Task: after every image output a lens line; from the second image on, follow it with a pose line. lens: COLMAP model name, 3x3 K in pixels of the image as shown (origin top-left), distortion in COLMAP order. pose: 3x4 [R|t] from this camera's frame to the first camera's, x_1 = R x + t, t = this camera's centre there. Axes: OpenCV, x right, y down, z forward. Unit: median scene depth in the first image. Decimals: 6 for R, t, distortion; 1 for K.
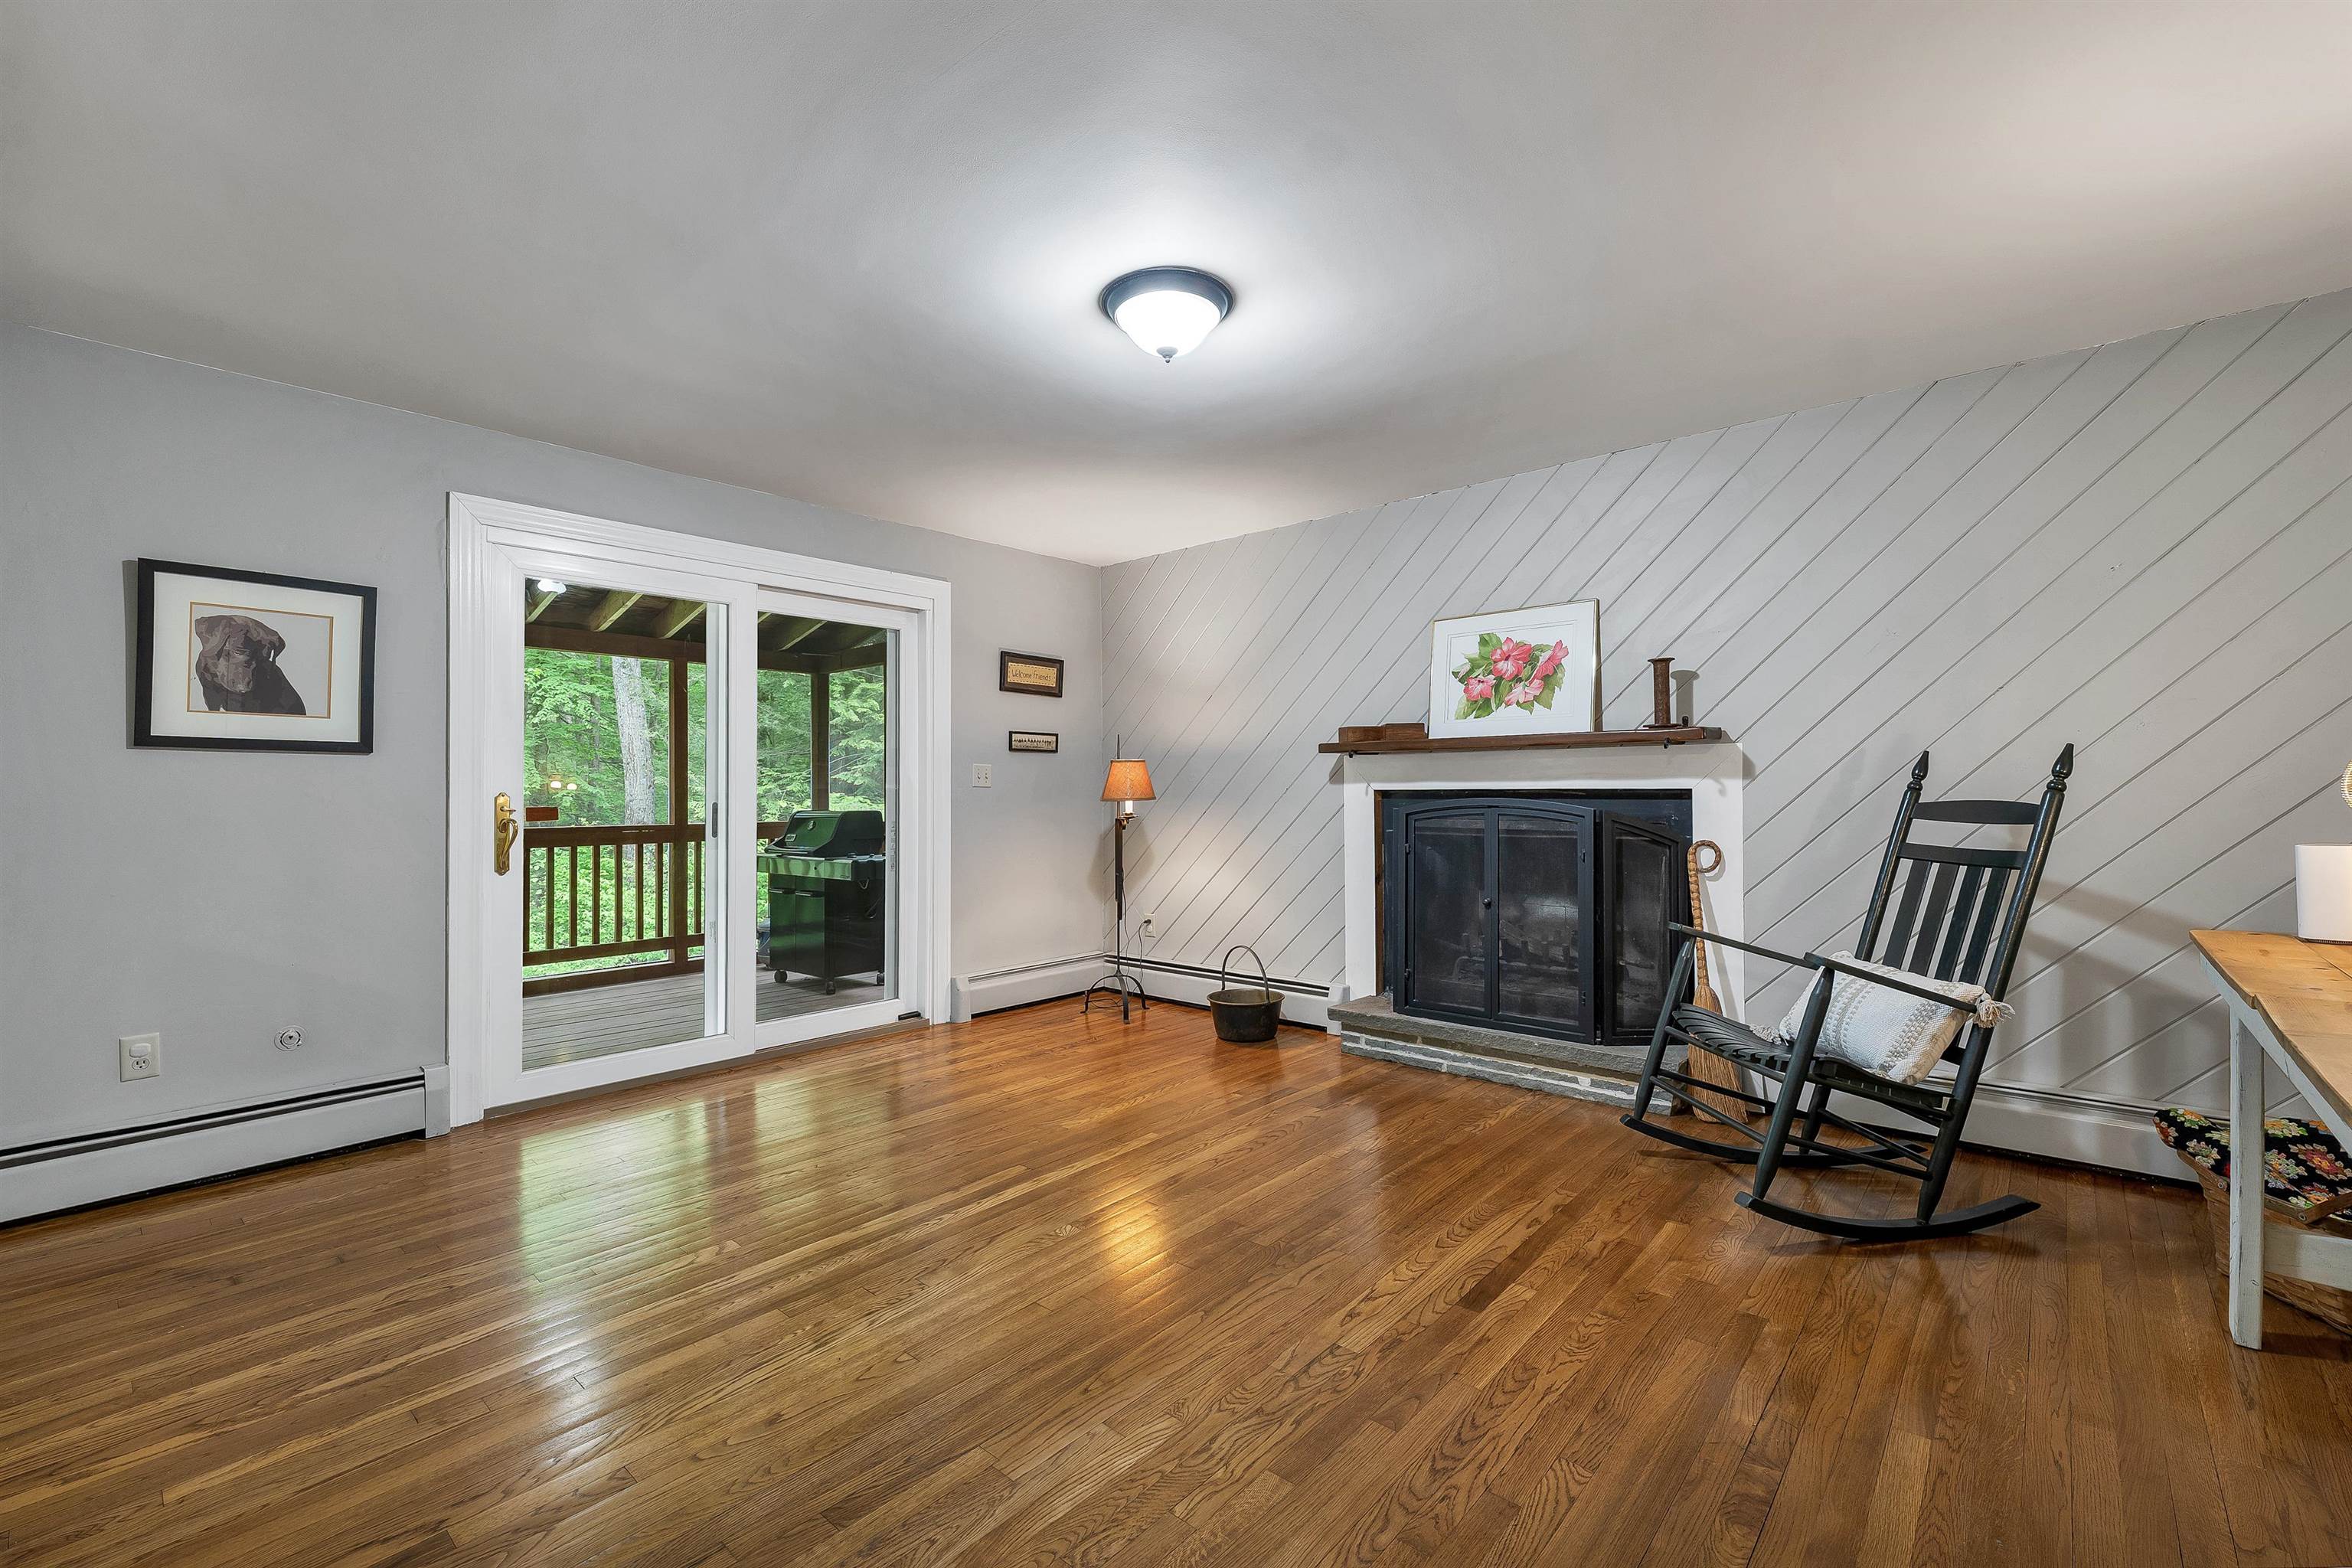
lens RADIAL K [[977.2, 0, 1153.6], [0, 977.2, 785.9], [0, 0, 1]] dist [-0.006267, -0.000007]
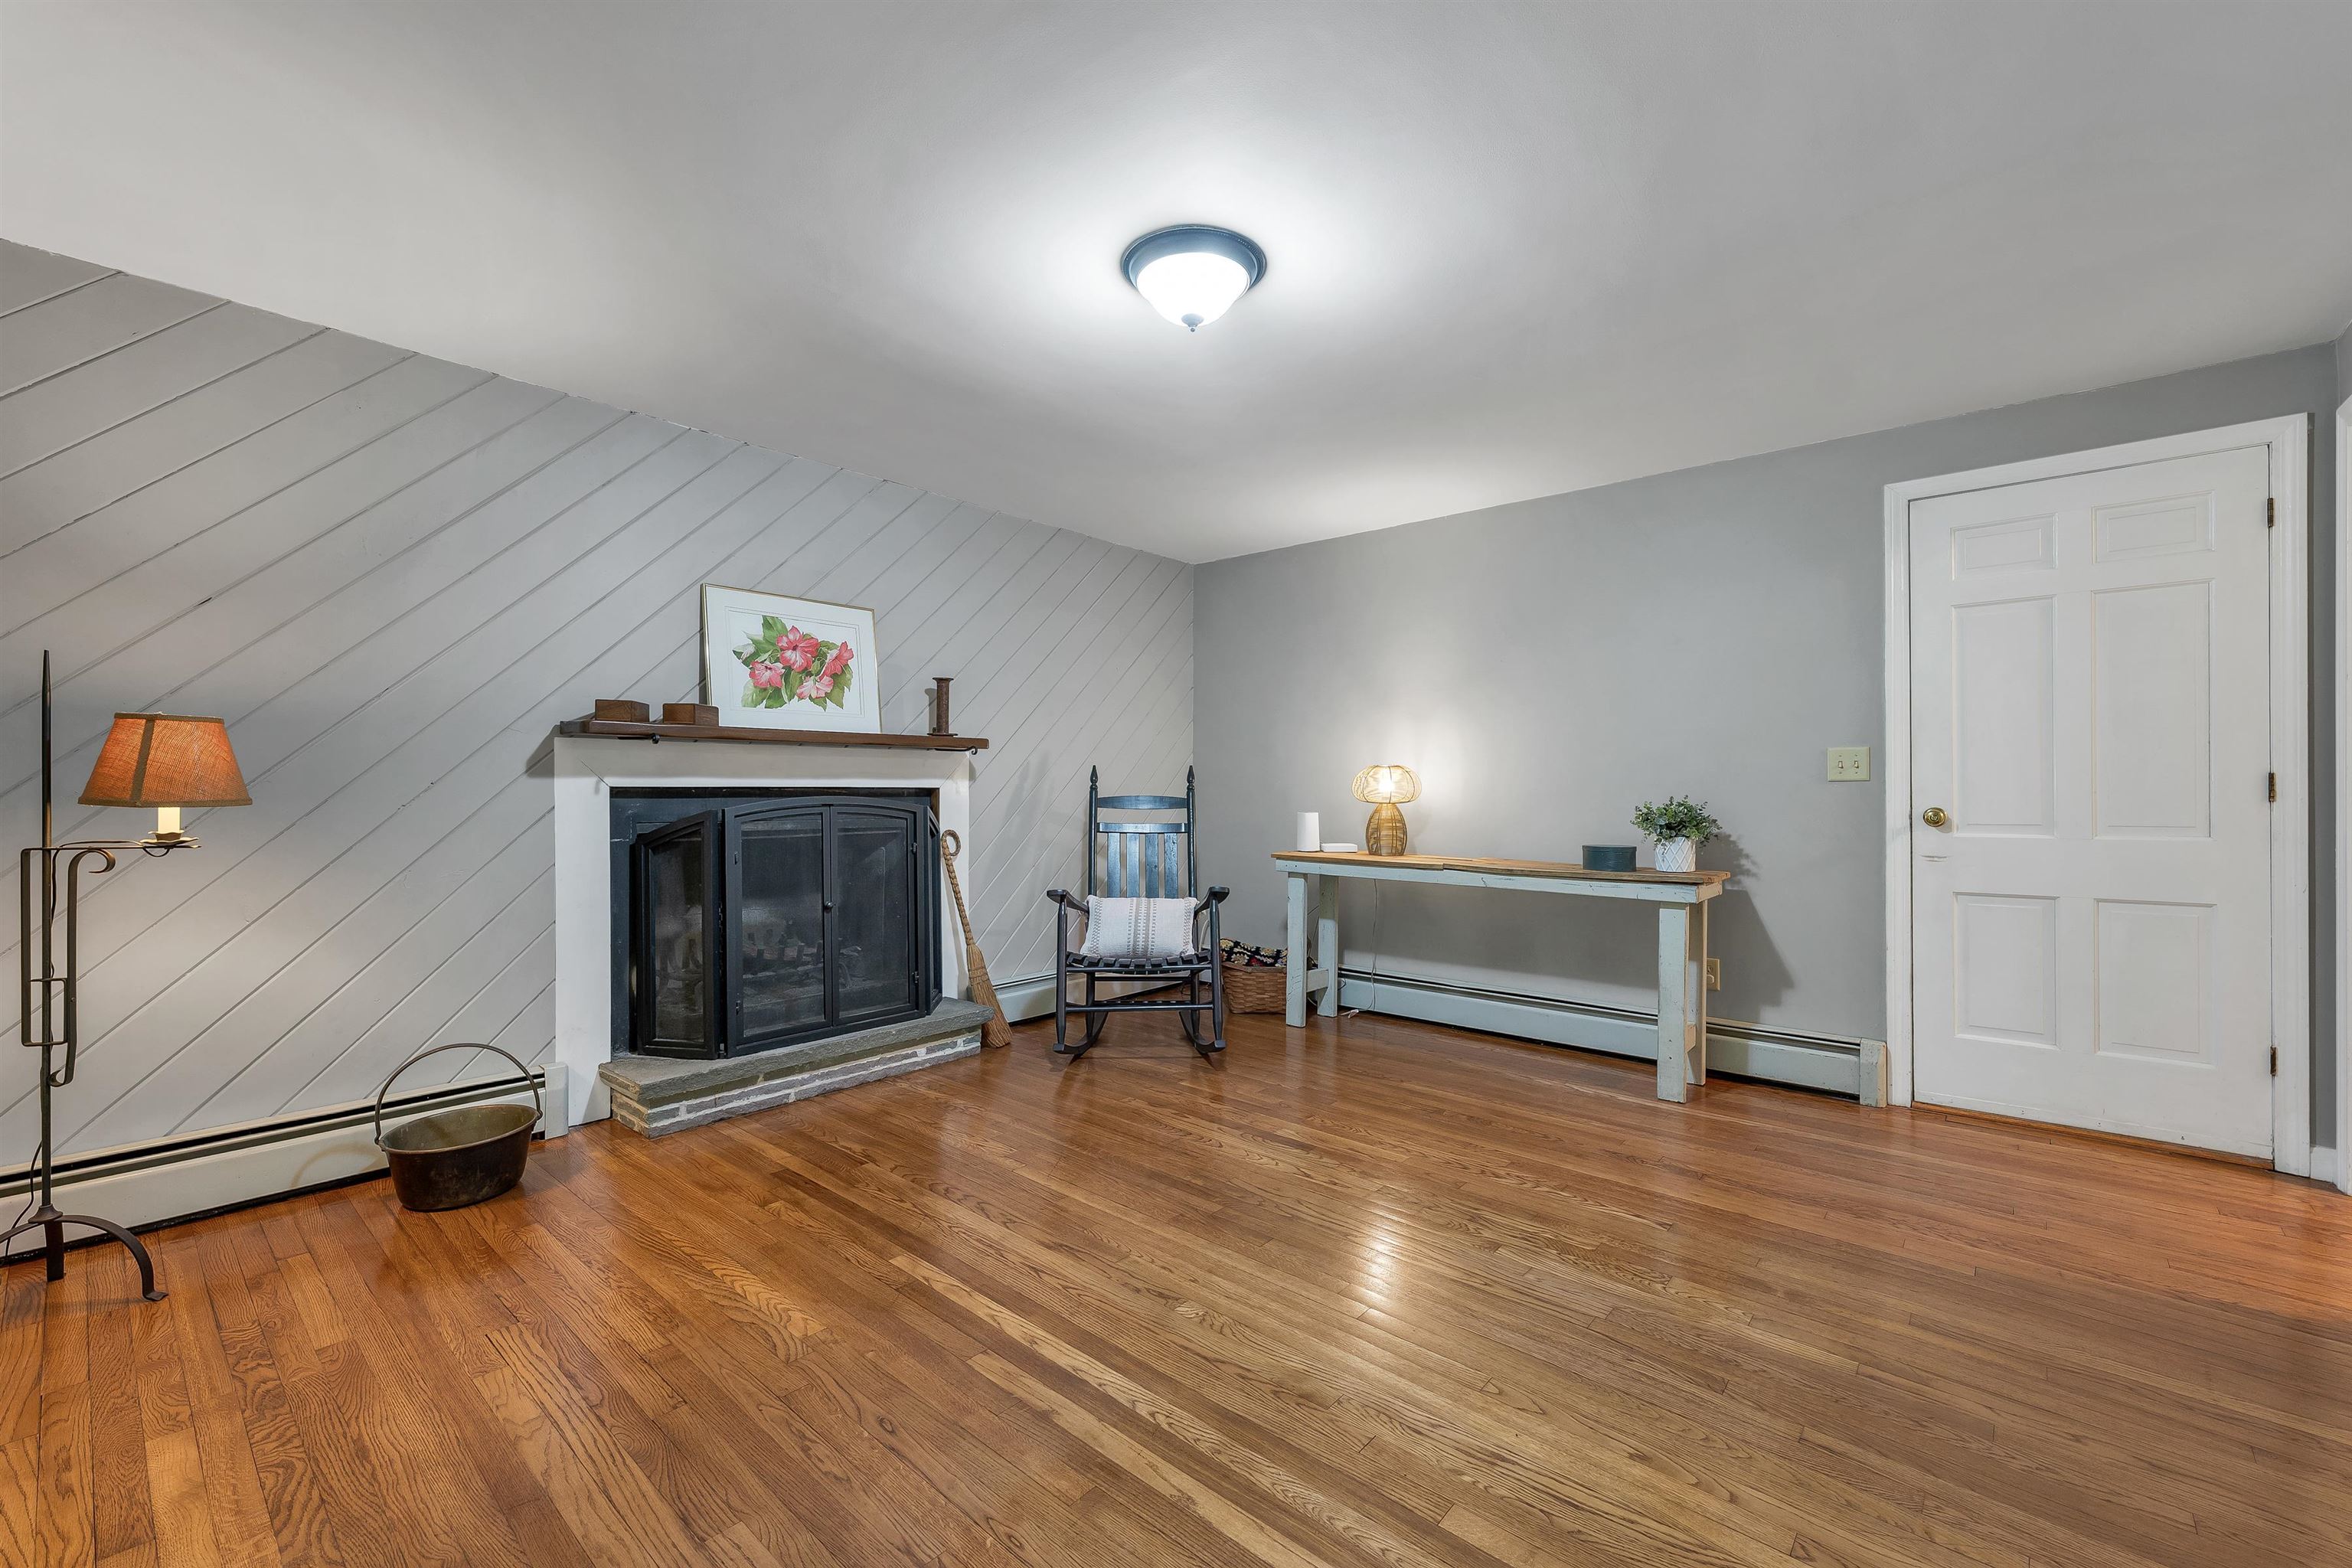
lens RADIAL K [[977.2, 0, 1160.3], [0, 977.2, 792.5], [0, 0, 1]] dist [-0.006267, -0.000007]
pose [[-0.013357, 0.000124, 0.999911, -0.604189], [-0.007836, 0.999969, -0.000228, 0.006477], [-0.999880, -0.007839, -0.013356, 0.677192]]
